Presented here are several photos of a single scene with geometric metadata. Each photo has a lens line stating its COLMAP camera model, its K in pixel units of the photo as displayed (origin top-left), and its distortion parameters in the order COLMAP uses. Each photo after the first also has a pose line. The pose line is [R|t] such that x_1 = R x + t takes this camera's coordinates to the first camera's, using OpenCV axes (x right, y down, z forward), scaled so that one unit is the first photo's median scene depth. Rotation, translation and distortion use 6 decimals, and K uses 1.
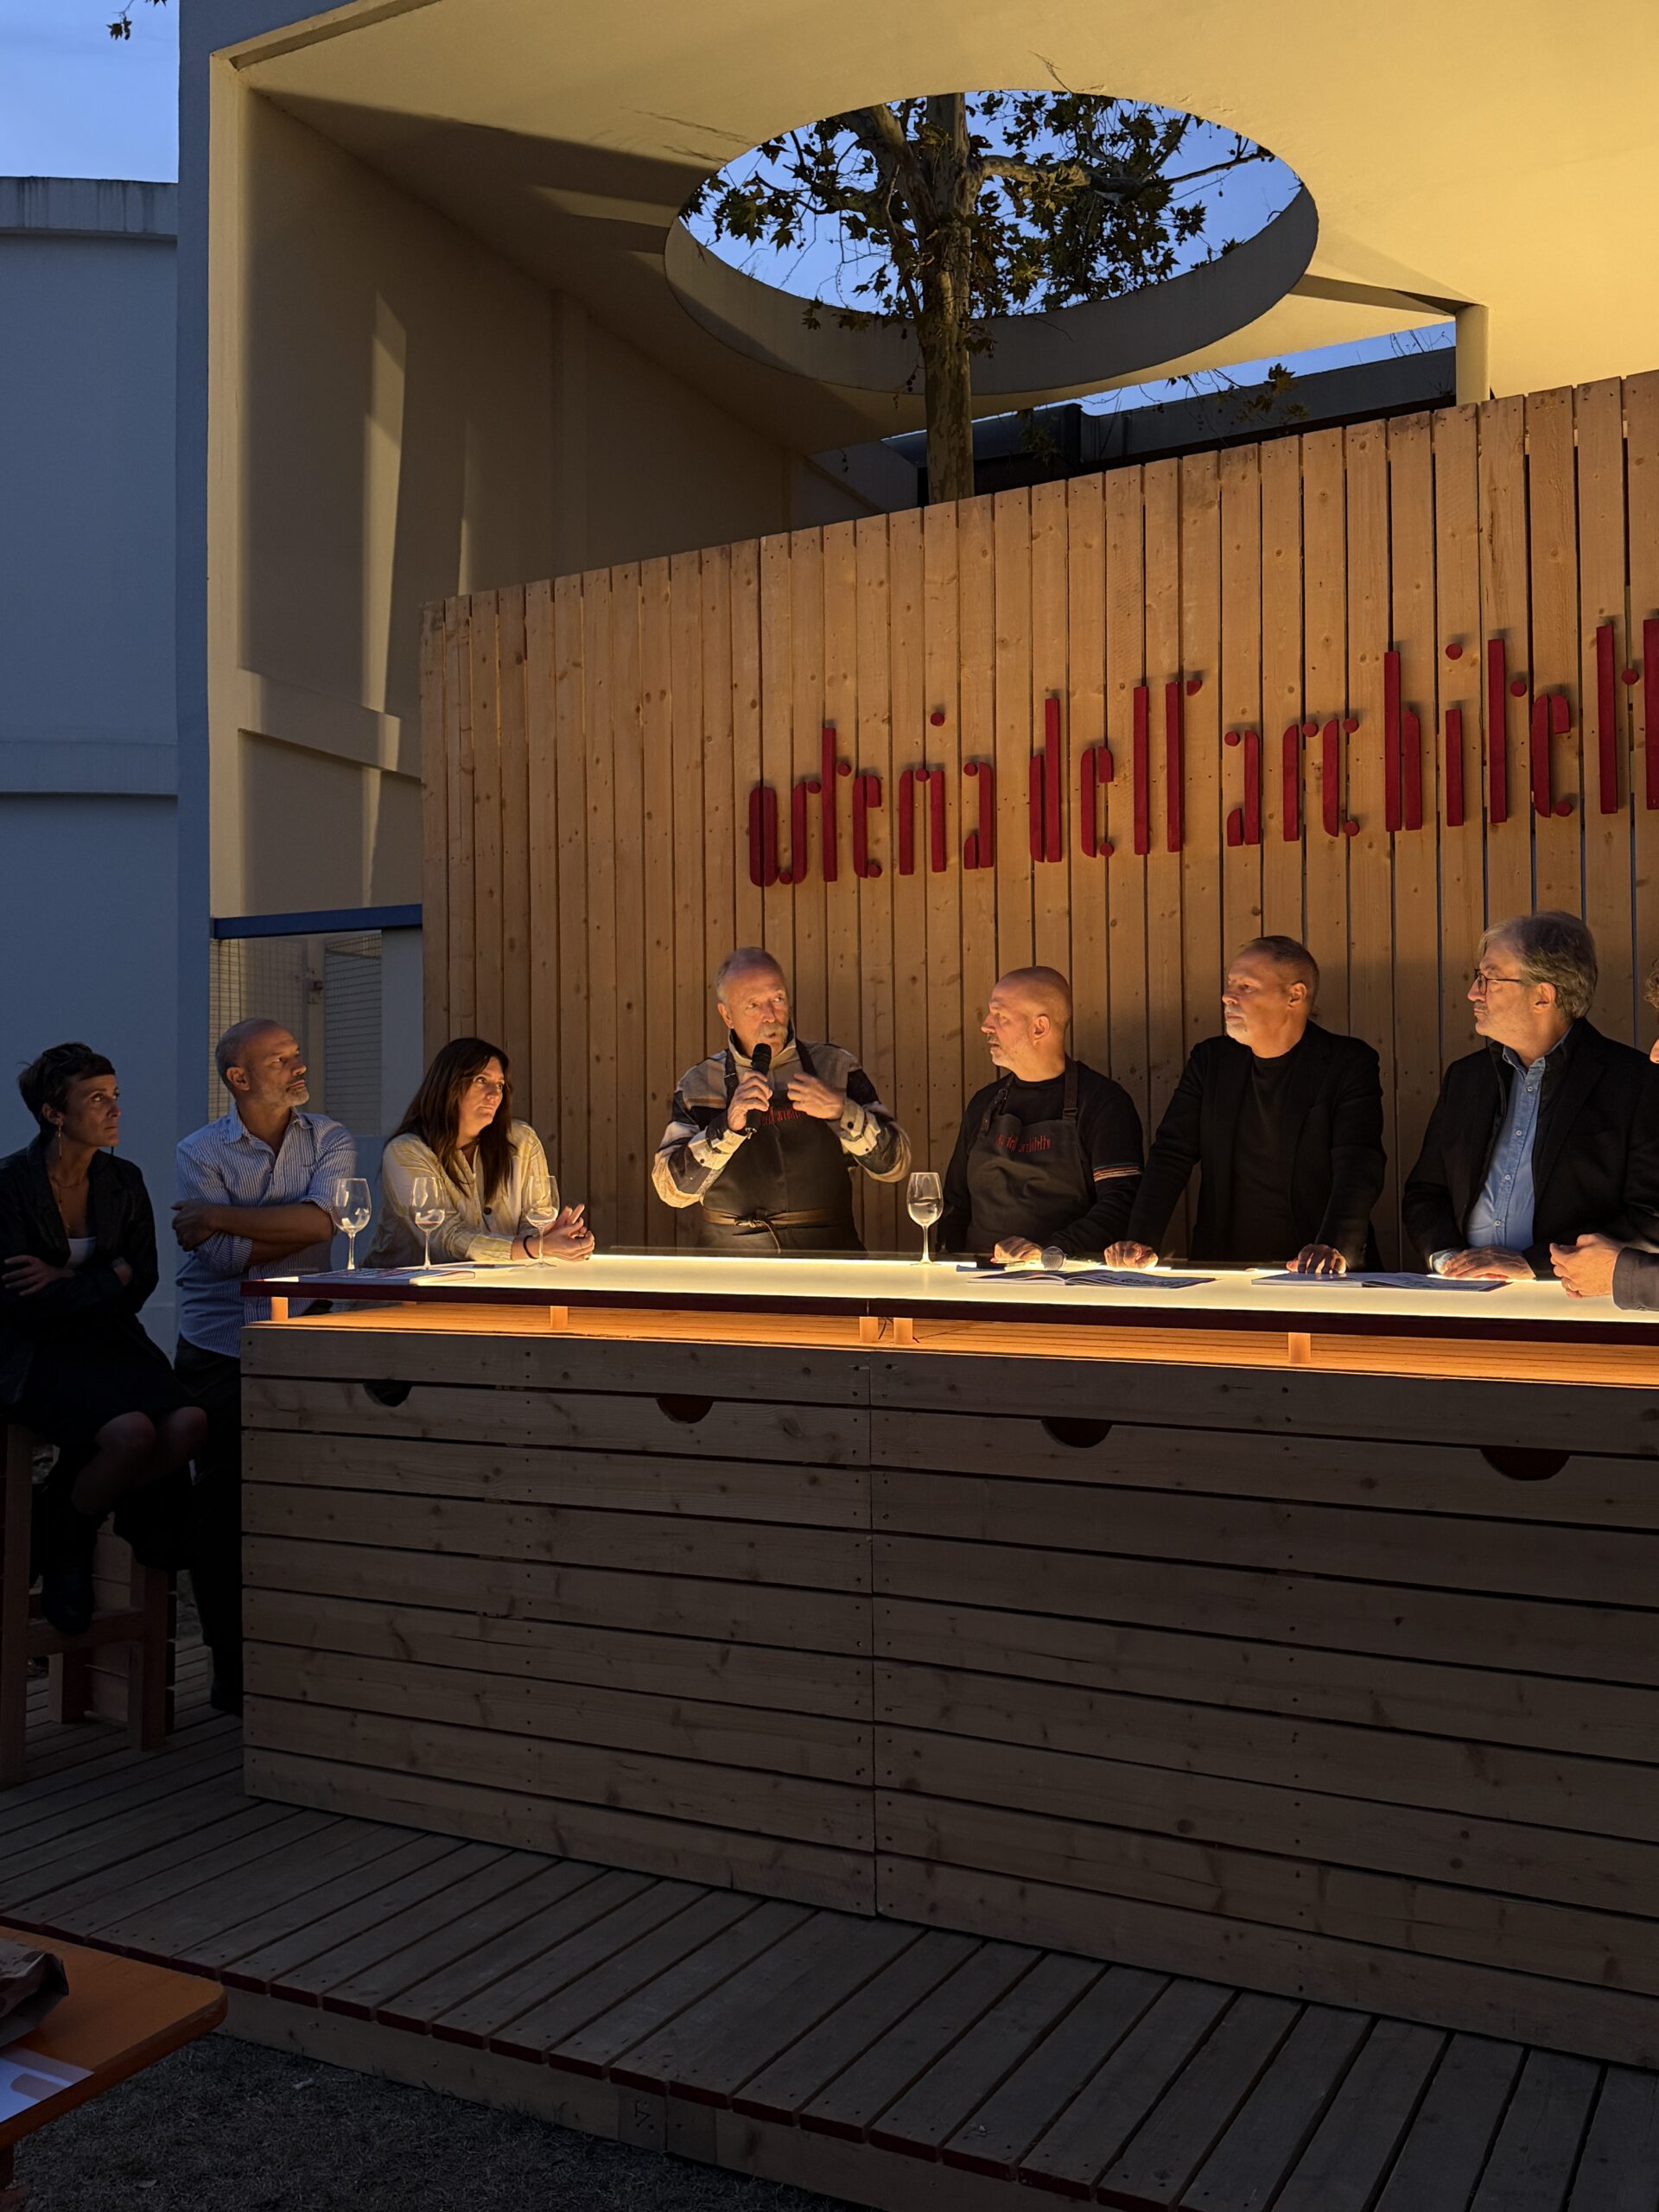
lens RADIAL K [[1948.2, 0, 839.6], [0, 1948.2, 1141.9], [0, 0, 1]] dist [0.145679, -0.296447]
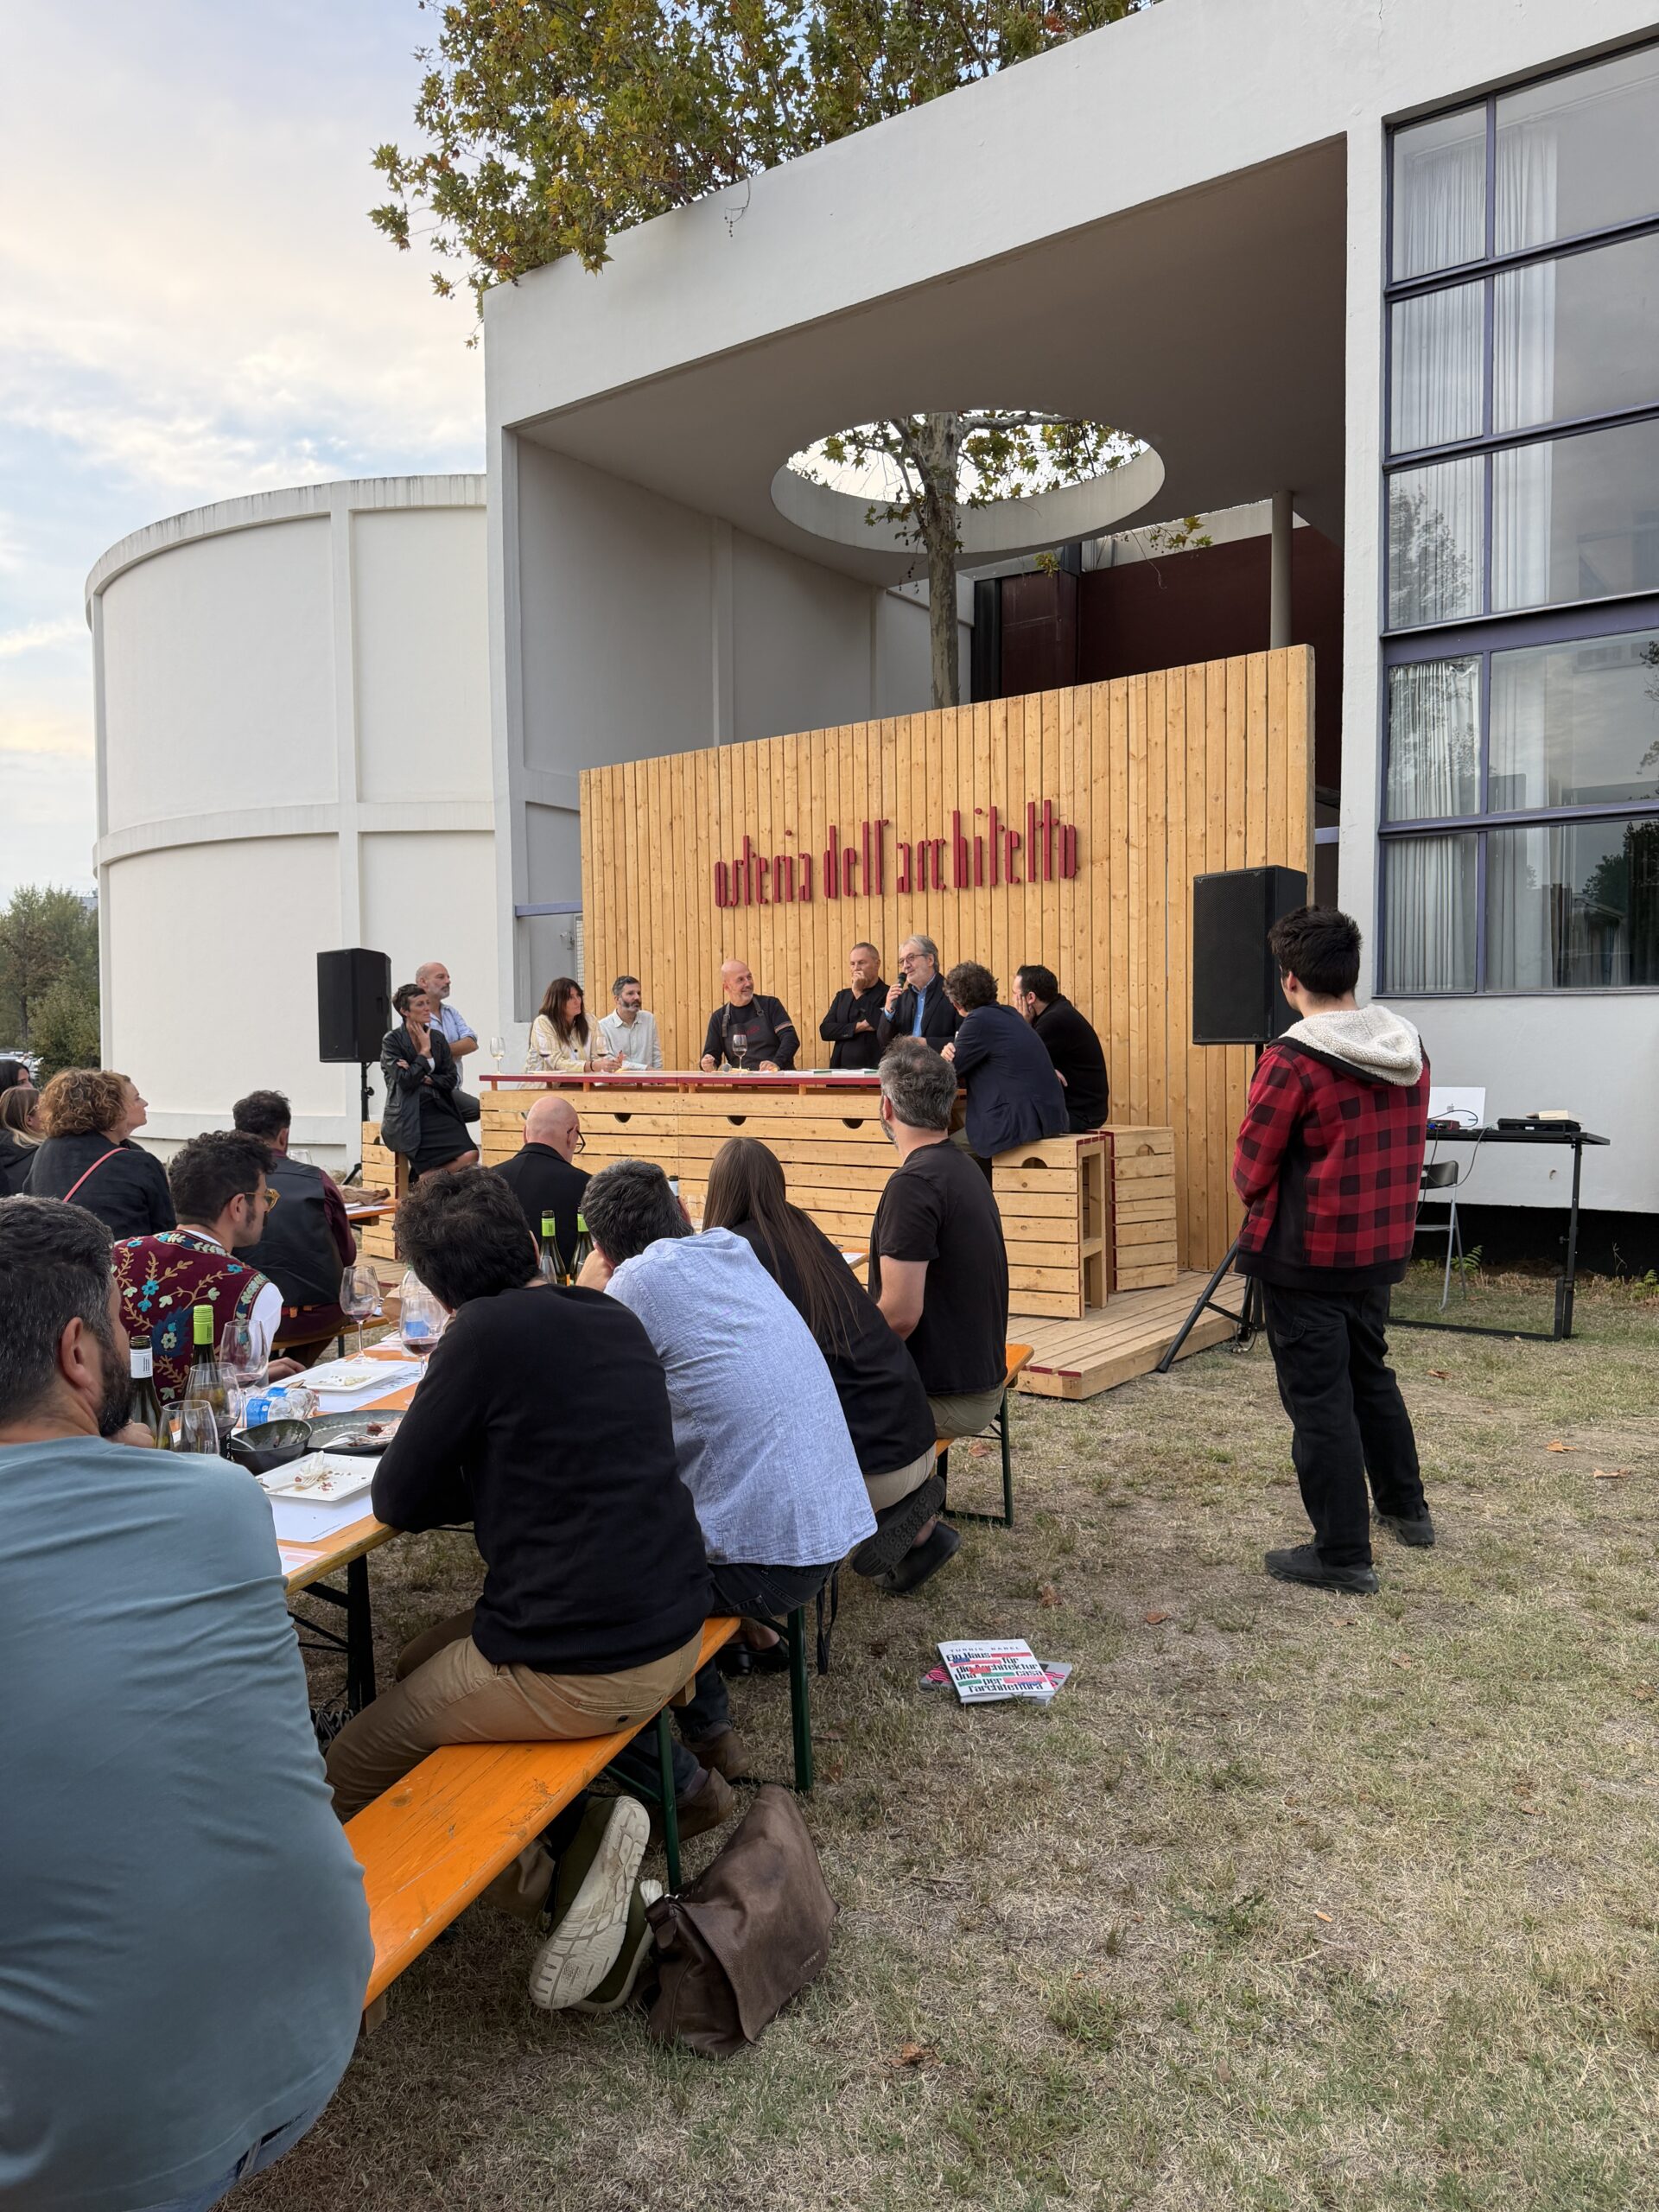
lens RADIAL K [[1550.9, 0, 829.5], [0, 1550.9, 1106.0], [0, 0, 1]] dist [0.048334, -0.070655]
pose [[0.988574, 0.000045, -0.150738, 0.400277], [0.009312, 0.998072, 0.061369, -0.017023], [0.150450, -0.062071, 0.986667, -0.848162]]
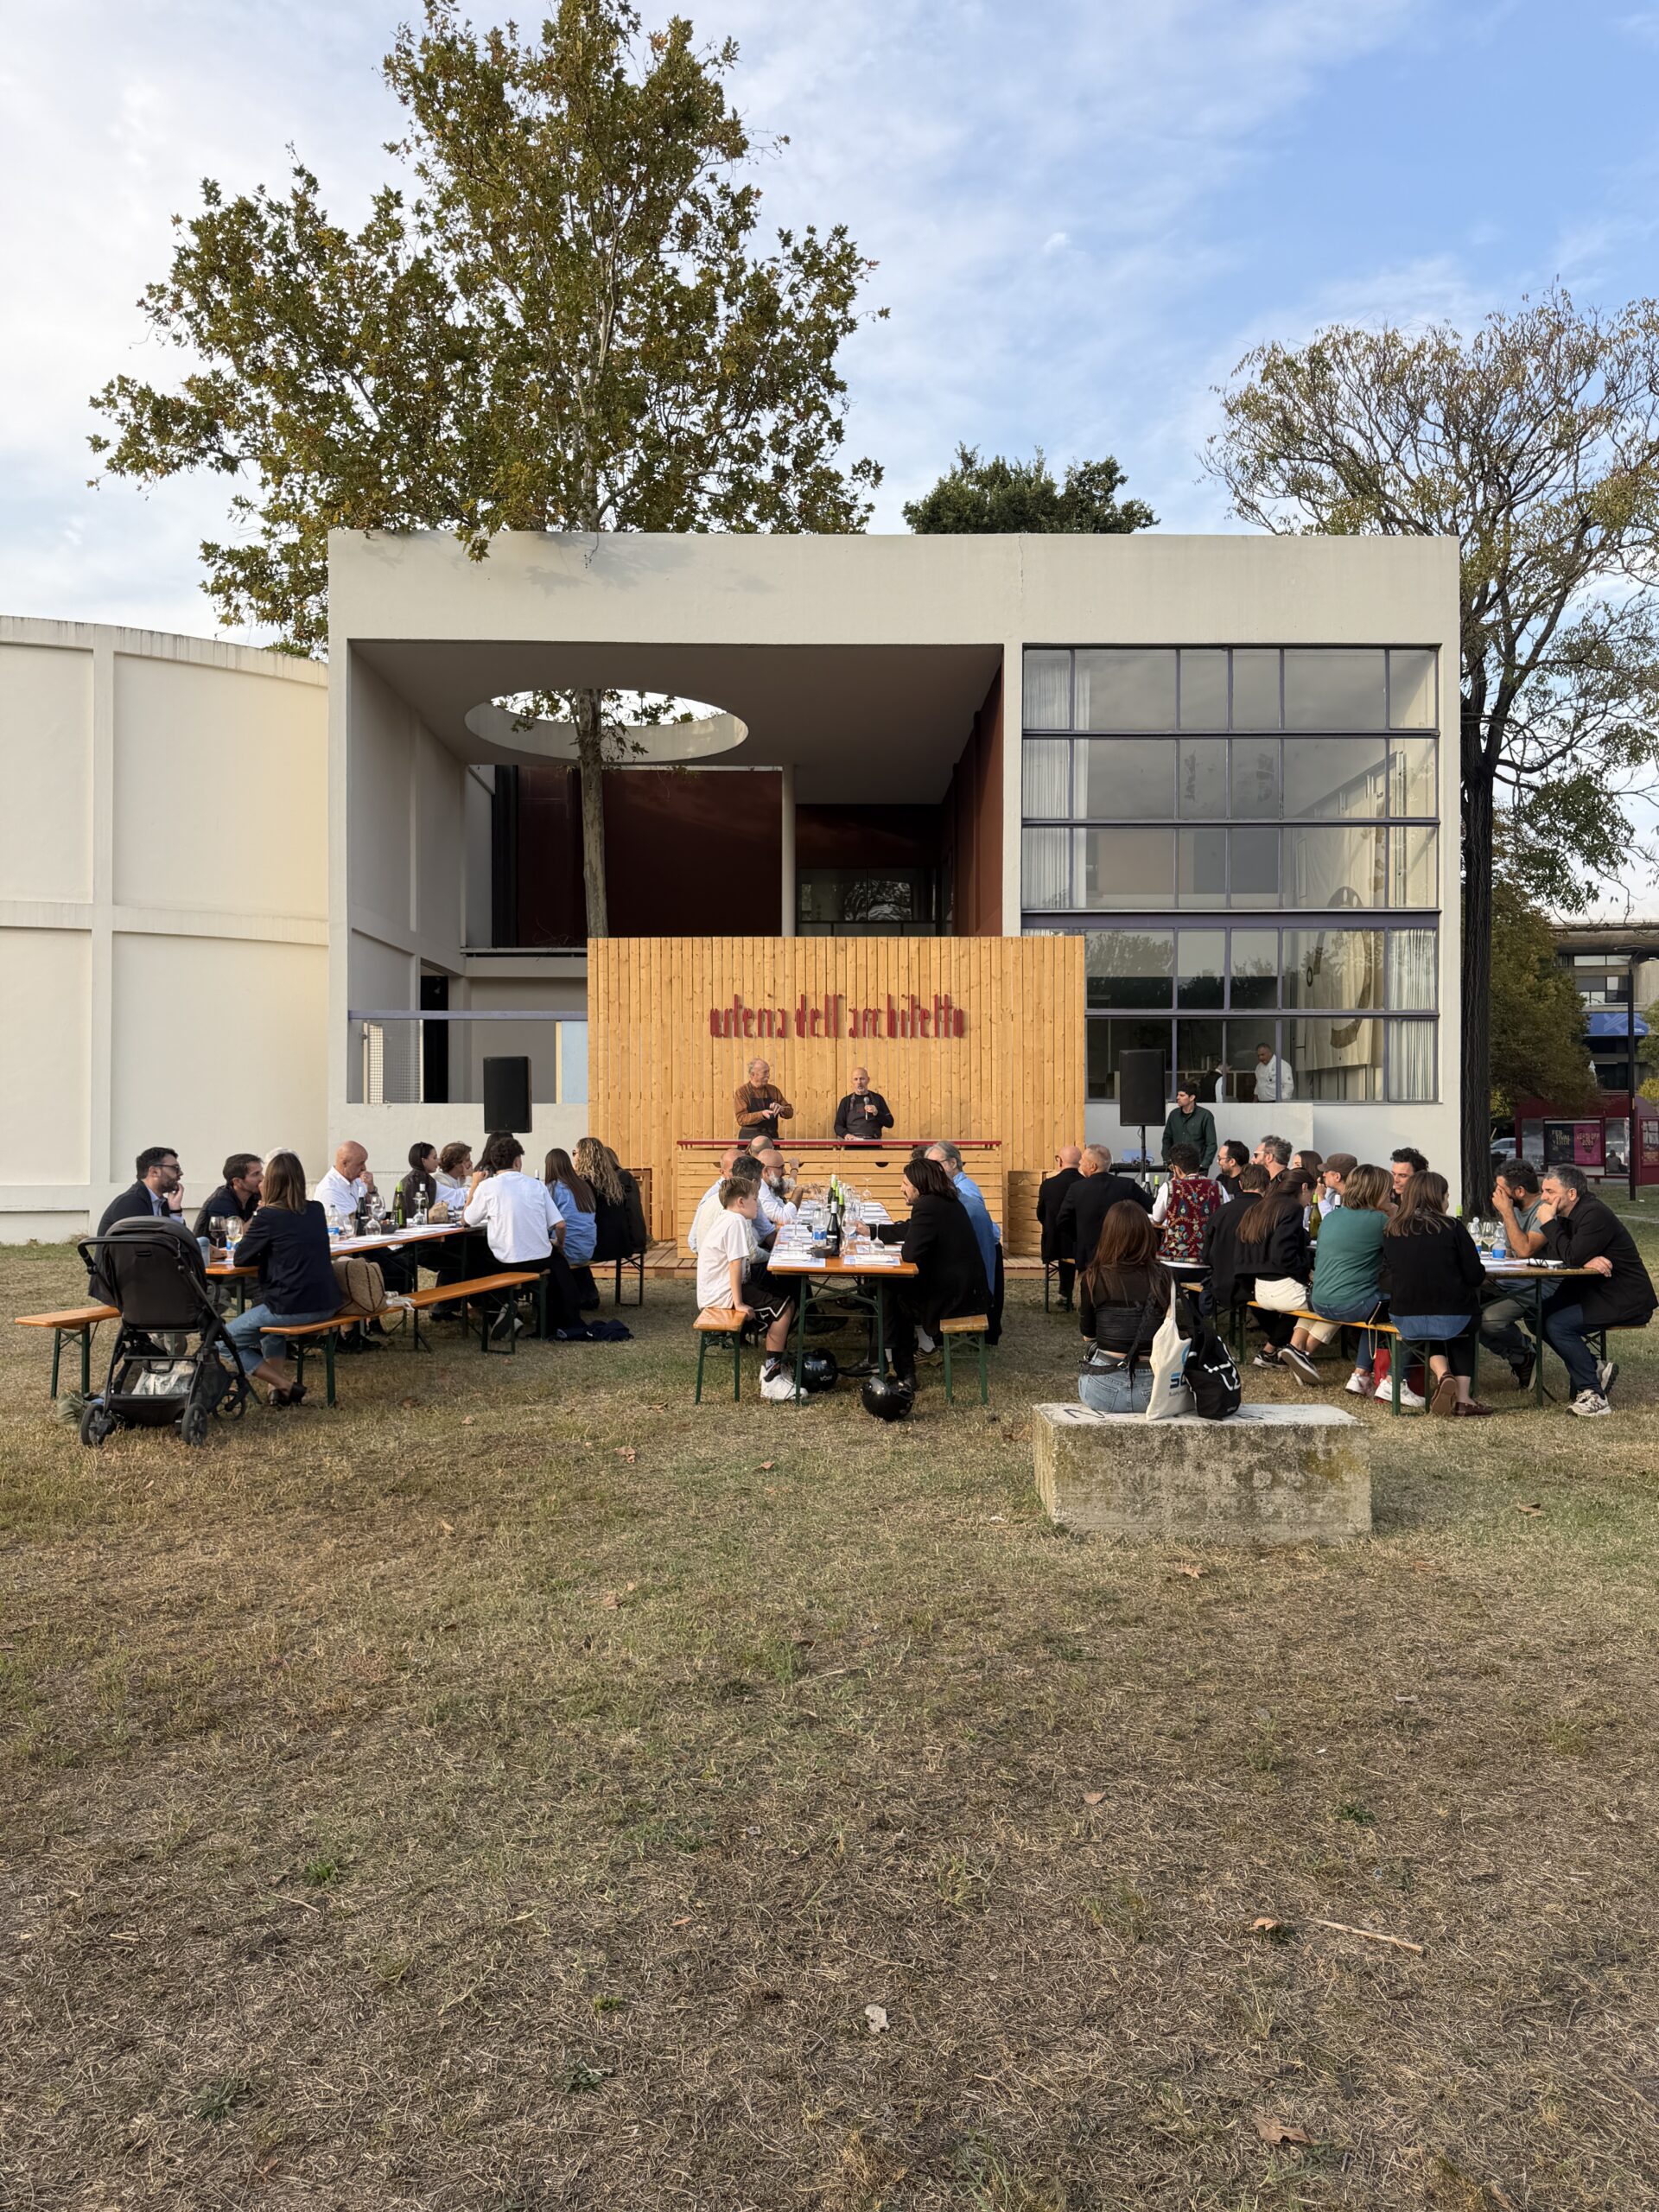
lens RADIAL K [[1550.9, 0, 829.5], [0, 1550.9, 1106.0], [0, 0, 1]] dist [0.048334, -0.070655]
pose [[0.875330, 0.005712, 0.483493, -1.403045], [-0.012458, 0.999865, 0.010741, -0.047291], [-0.483366, -0.015425, 0.875282, -1.803997]]
